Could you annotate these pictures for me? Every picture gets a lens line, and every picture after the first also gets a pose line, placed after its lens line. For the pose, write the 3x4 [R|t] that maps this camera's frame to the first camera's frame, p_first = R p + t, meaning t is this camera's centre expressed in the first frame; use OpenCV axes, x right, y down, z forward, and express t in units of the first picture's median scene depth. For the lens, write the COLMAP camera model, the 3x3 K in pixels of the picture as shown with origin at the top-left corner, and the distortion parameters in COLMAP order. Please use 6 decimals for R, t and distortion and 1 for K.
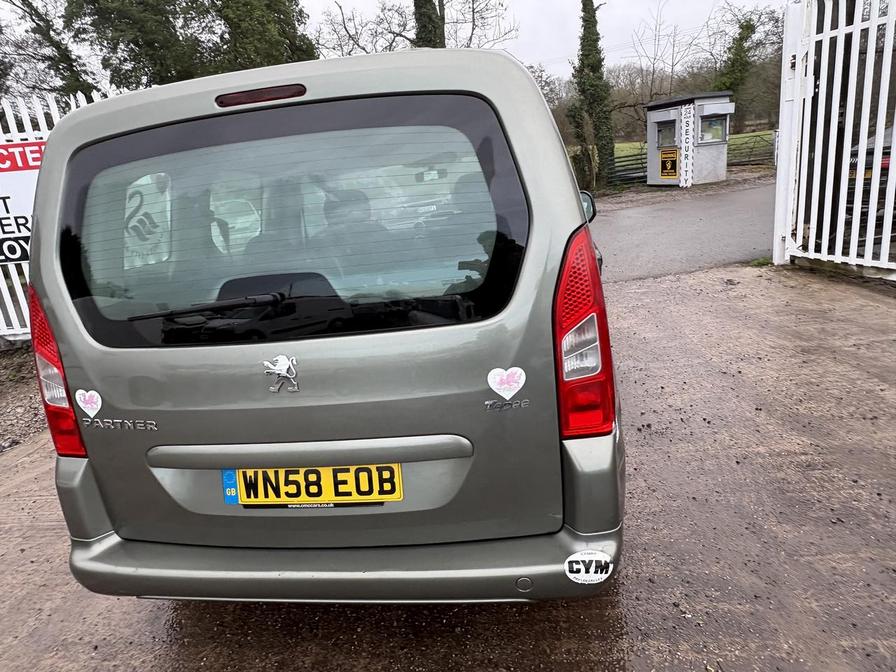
lens RADIAL K [[582.8, 0, 449.4], [0, 582.8, 334.2], [0, 0, 1]] dist [0.002264, 0.000446]
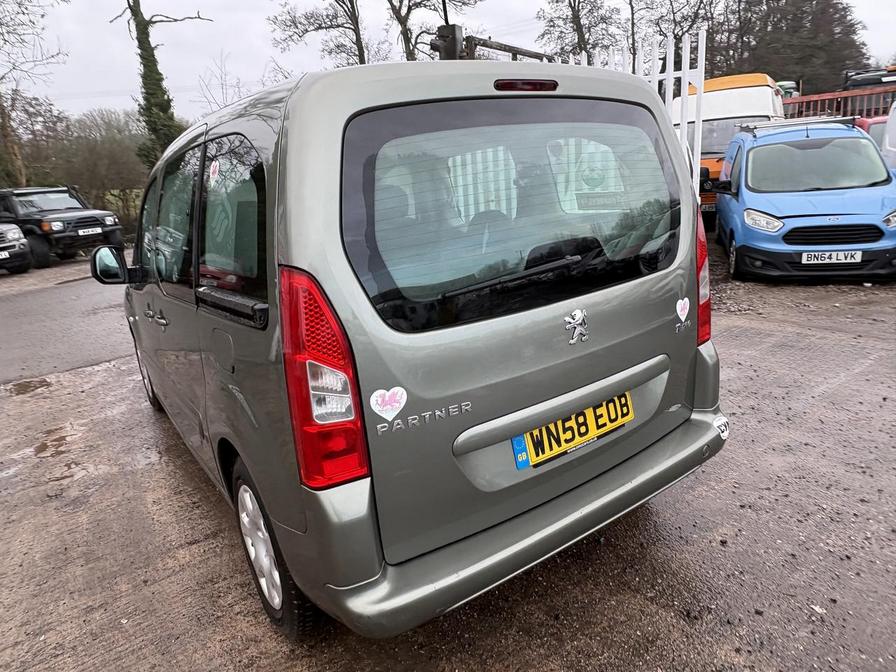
lens RADIAL K [[582.8, 0, 449.4], [0, 582.8, 334.2], [0, 0, 1]] dist [0.002264, 0.000446]
pose [[0.734656, -0.135761, 0.664717, -0.500785], [0.187199, 0.982302, -0.006272, 0.017505], [-0.652102, 0.129043, 0.747069, 0.126313]]
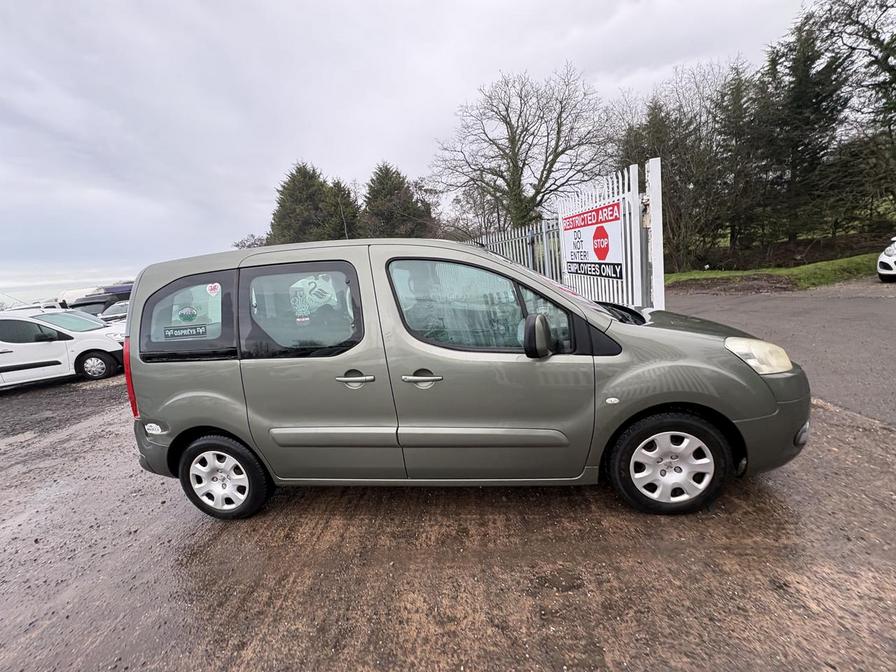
lens RADIAL K [[354.8, 0, 448.9], [0, 354.8, 336.9], [0, 0, 1]] dist [0.000998, -0.000450]
pose [[0.012480, 0.301256, -0.953462, 0.689057], [-0.158227, 0.942117, 0.295600, -0.348987], [0.987324, 0.147174, 0.059425, 0.909266]]
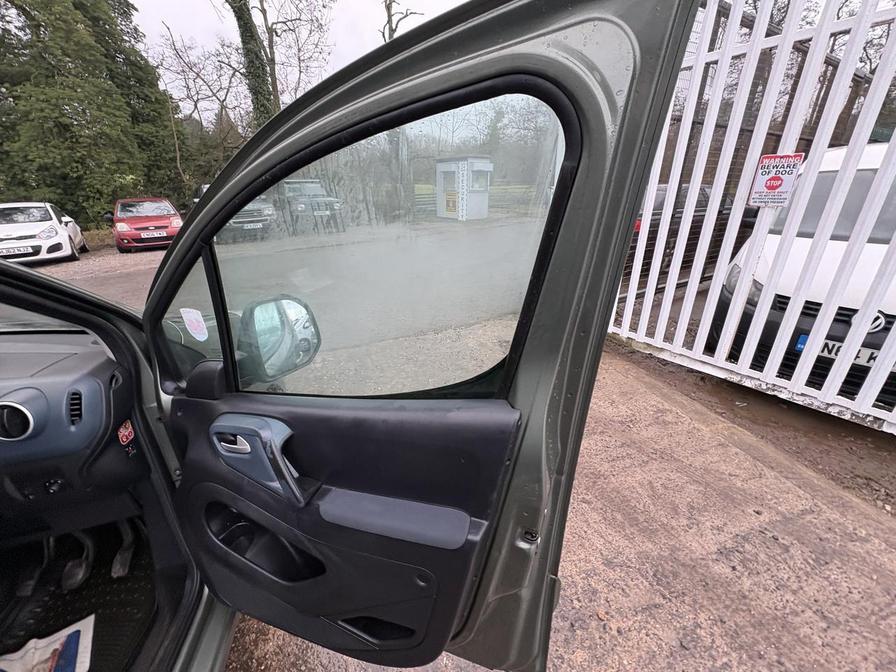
lens RADIAL K [[354.6, 0, 446.8], [0, 354.6, 336.2], [0, 0, 1]] dist [-0.000785, 0.000295]
pose [[0.941057, -0.039850, 0.335892, 0.311948], [0.006647, 0.995023, 0.099425, -0.270690], [-0.338182, -0.091332, 0.936638, 0.807149]]
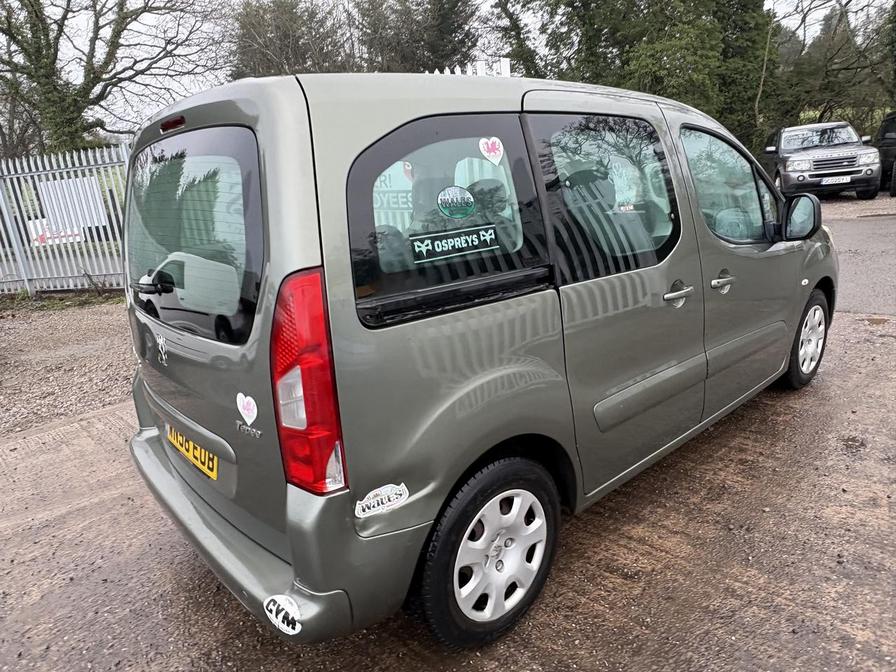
lens RADIAL K [[582.8, 0, 449.4], [0, 582.8, 334.2], [0, 0, 1]] dist [0.002264, 0.000446]
pose [[0.759392, 0.223141, -0.611173, 0.387990], [-0.176763, 0.974776, 0.136261, -0.101309], [0.626162, 0.004557, 0.779680, 0.163568]]
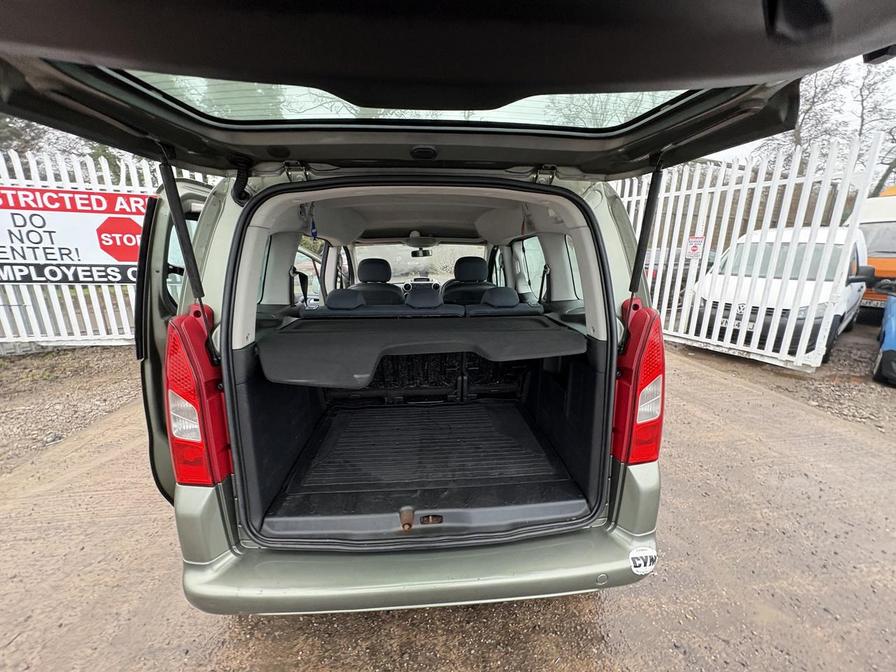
lens RADIAL K [[354.6, 0, 446.8], [0, 354.6, 336.2], [0, 0, 1]] dist [-0.000785, 0.000295]
pose [[0.970697, 0.054061, 0.234147, -0.173485], [-0.045155, 0.998044, -0.043236, -0.026869], [-0.236027, 0.031396, 0.971239, 0.118599]]
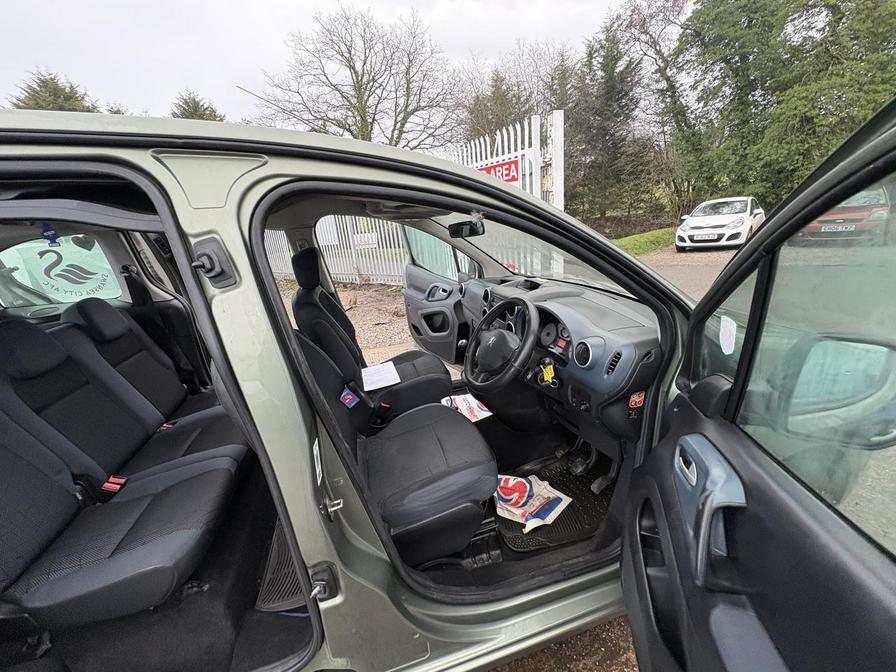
lens RADIAL K [[354.1, 0, 448.0], [0, 354.1, 336.0], [0, 0, 1]] dist [-0.000277, -0.000267]
pose [[0.401405, 0.362203, -0.841239, 0.344388], [-0.210175, 0.930400, 0.300305, -0.283854], [0.891460, 0.056263, 0.449593, 0.831865]]
